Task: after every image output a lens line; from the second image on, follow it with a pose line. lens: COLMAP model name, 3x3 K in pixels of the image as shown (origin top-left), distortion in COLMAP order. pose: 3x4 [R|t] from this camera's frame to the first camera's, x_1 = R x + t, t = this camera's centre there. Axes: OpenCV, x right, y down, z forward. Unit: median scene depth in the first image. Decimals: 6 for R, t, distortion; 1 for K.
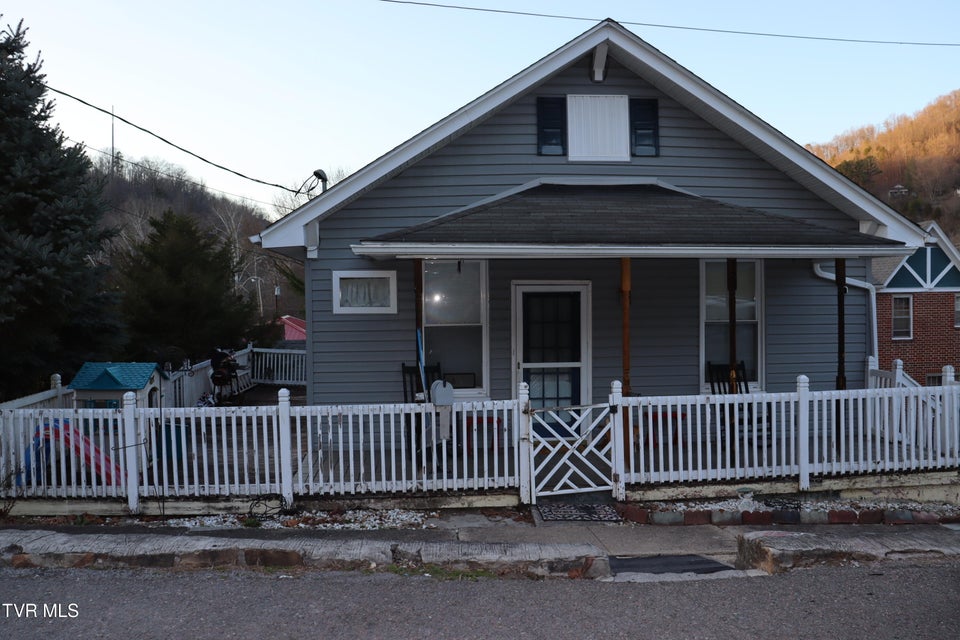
lens RADIAL K [[785.3, 0, 477.4], [0, 785.3, 316.5], [0, 0, 1]] dist [-0.171652, 0.147165]
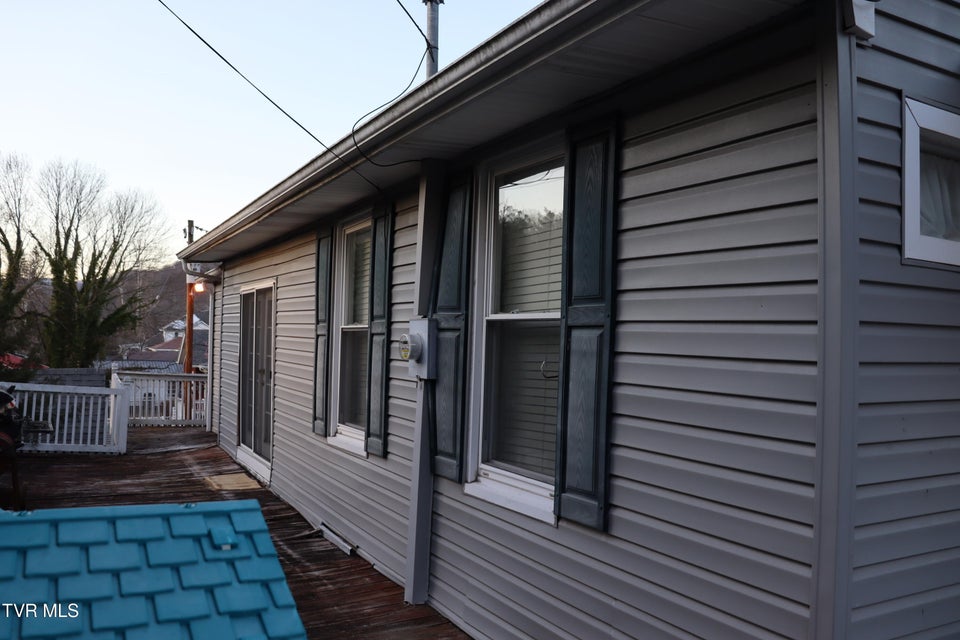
lens RADIAL K [[785.3, 0, 477.4], [0, 785.3, 316.5], [0, 0, 1]] dist [-0.171652, 0.147165]
pose [[0.908087, 0.048903, 0.415917, -0.422630], [-0.027199, 0.997949, -0.057953, 0.034968], [-0.417898, 0.041314, 0.907554, 0.830953]]
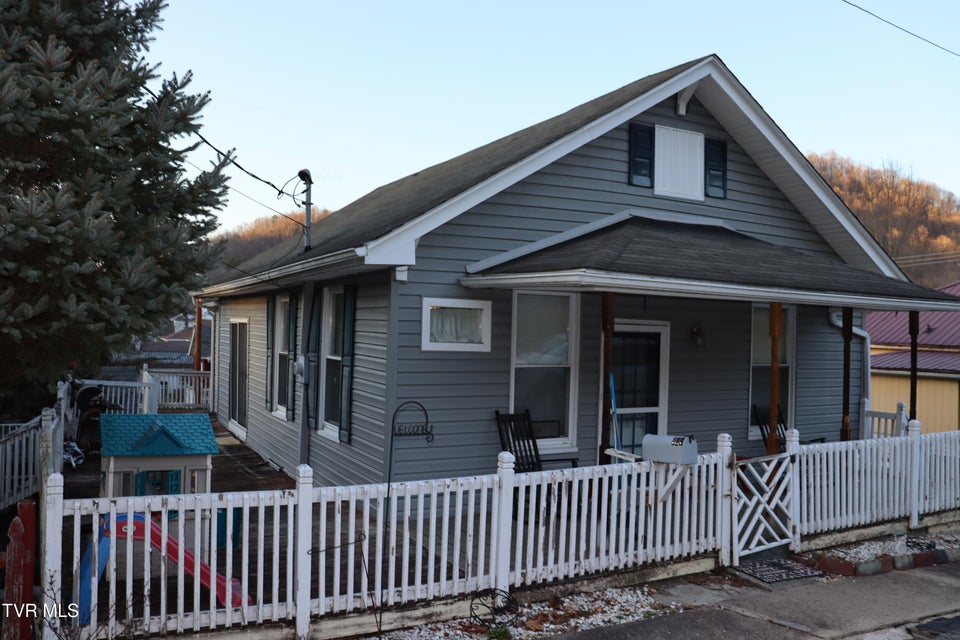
lens RADIAL K [[785.3, 0, 477.4], [0, 785.3, 316.5], [0, 0, 1]] dist [-0.171652, 0.147165]
pose [[0.912866, 0.040667, 0.406229, -0.464990], [-0.026563, 0.998834, -0.040299, -0.007374], [-0.407394, 0.025997, 0.912882, 0.232571]]
